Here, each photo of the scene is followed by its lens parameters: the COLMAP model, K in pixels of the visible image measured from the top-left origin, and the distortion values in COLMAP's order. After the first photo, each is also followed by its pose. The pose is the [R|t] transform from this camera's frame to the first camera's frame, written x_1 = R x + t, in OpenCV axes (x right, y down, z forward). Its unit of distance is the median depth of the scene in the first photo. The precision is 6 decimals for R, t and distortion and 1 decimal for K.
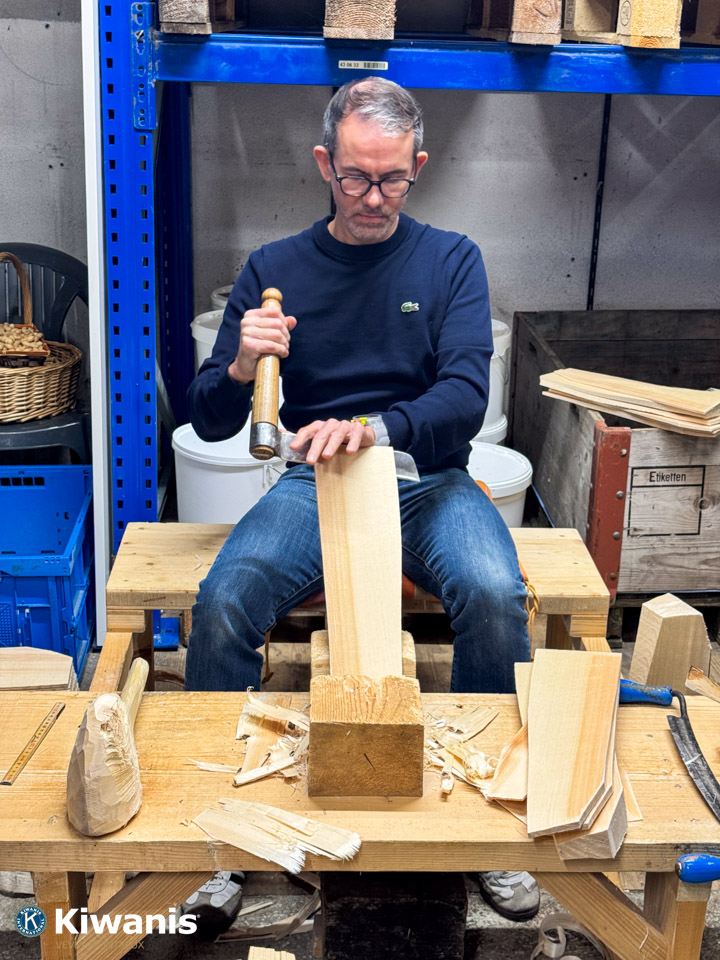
lens RADIAL K [[1357.2, 0, 354.2], [0, 1357.2, 482.5], [0, 0, 1]] dist [0.024910, 0.000000]
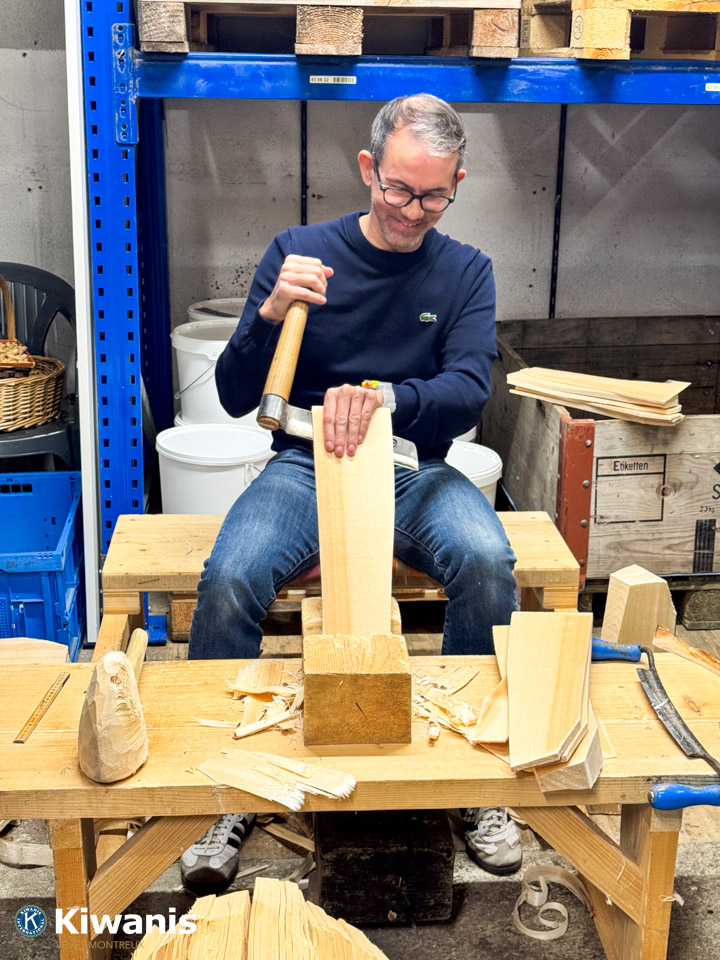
lens RADIAL K [[1357.2, 0, 354.4], [0, 1357.2, 481.4], [0, 0, 1]] dist [0.024910, 0.000000]
pose [[0.999390, -0.023145, 0.026139, -0.011810], [0.023923, 0.999268, -0.029853, 0.038002], [-0.025429, 0.030460, 0.999212, -0.048699]]
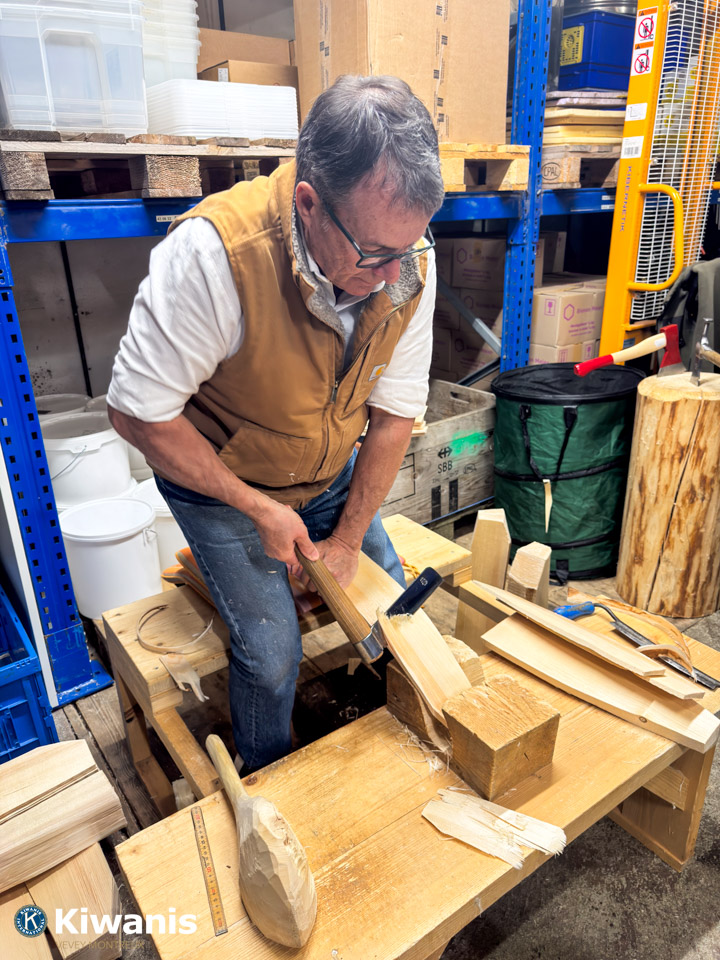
lens RADIAL K [[689.5, 0, 353.0], [0, 689.5, 478.0], [0, 0, 1]] dist [0.002409, 0.019151]
pose [[0.835969, -0.251428, 0.487791, -0.242573], [0.233717, 0.967346, 0.098070, -0.091654], [-0.496520, 0.032021, 0.867434, 0.352789]]
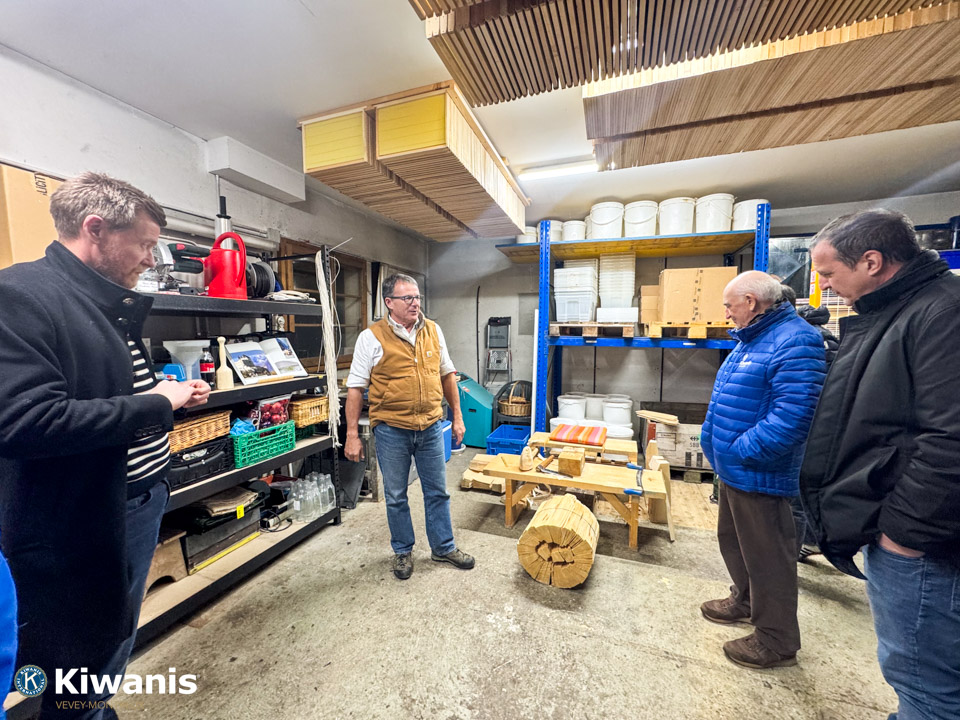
lens RADIAL K [[390.5, 0, 483.4], [0, 390.5, 358.5], [0, 0, 1]] dist [-0.018796, 0.000025]
pose [[0.928615, 0.004025, -0.371022, 0.169111], [-0.106418, 0.960821, -0.255925, 0.149483], [0.355456, 0.277140, 0.892662, -0.366294]]
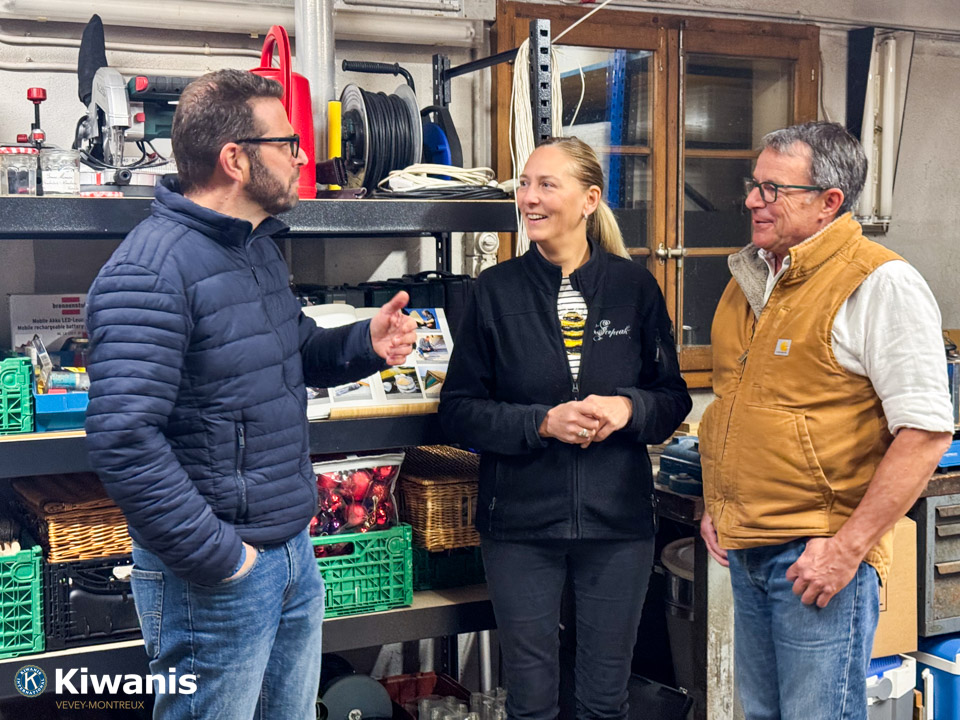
lens RADIAL K [[1357.2, 0, 475.5], [0, 1357.2, 350.0], [0, 0, 1]] dist [0.024910, 0.000000]
pose [[0.402400, 0.049245, -0.914138, 0.467599], [-0.303040, 0.949422, -0.082251, 0.043086], [0.863852, 0.310119, 0.396971, -0.132767]]
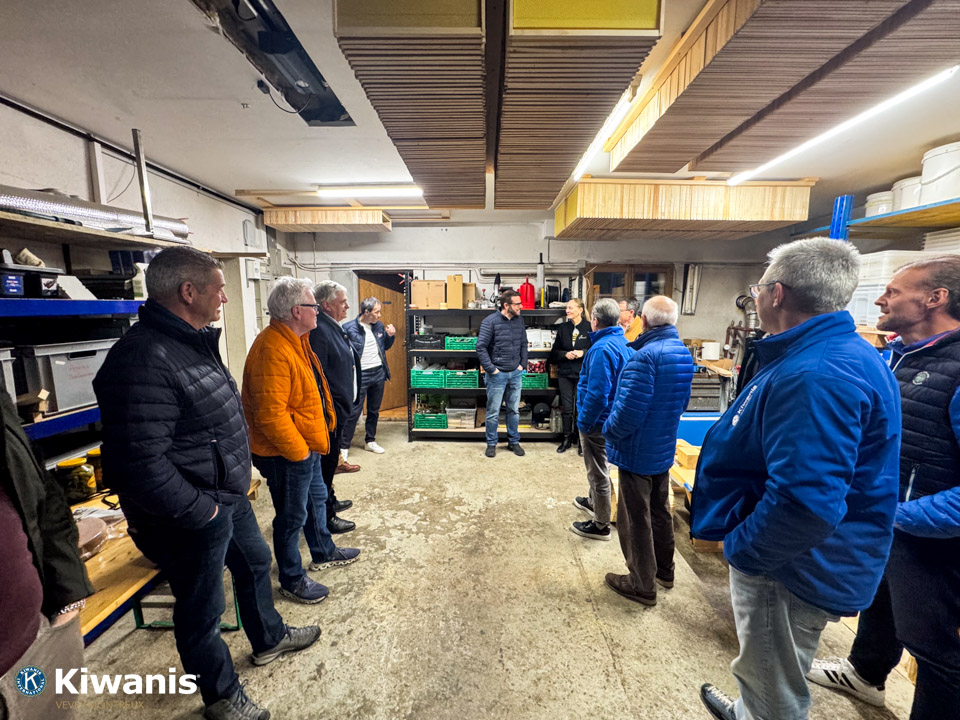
lens RADIAL K [[377.5, 0, 486.2], [0, 377.5, 356.2], [0, 0, 1]] dist [-0.002461, 0.000079]
pose [[-0.033383, 0.121169, -0.992070, 1.002949], [-0.349802, 0.928425, 0.125166, -0.068767], [0.936229, 0.351206, 0.011392, 0.020111]]
